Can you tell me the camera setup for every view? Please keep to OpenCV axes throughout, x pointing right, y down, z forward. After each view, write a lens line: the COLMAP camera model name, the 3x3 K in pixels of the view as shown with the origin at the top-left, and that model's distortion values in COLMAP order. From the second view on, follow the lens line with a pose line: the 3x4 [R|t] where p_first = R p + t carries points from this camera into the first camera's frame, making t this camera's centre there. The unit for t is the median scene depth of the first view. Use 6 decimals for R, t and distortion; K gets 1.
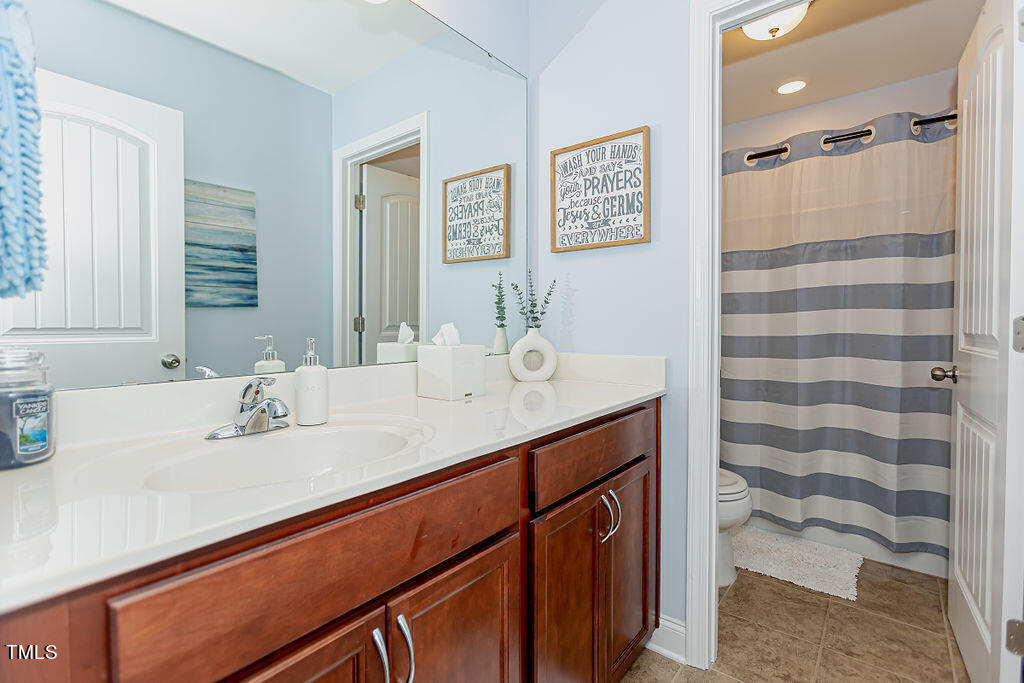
lens RADIAL K [[457.2, 0, 521.2], [0, 457.2, 334.3], [0, 0, 1]] dist [-0.008250, 0.007241]
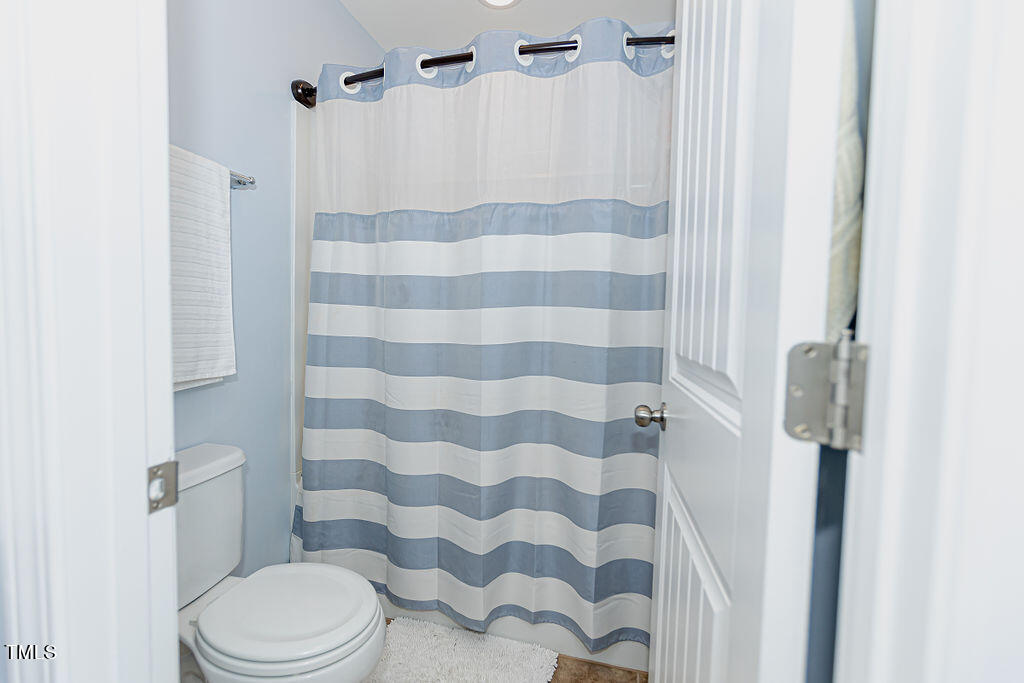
lens RADIAL K [[457.2, 0, 503.9], [0, 457.2, 342.9], [0, 0, 1]] dist [-0.008250, 0.007241]
pose [[0.912711, -0.003984, 0.408587, 0.395010], [-0.013203, 0.999143, 0.039235, -0.028155], [-0.408393, -0.041204, 0.911876, 0.416631]]
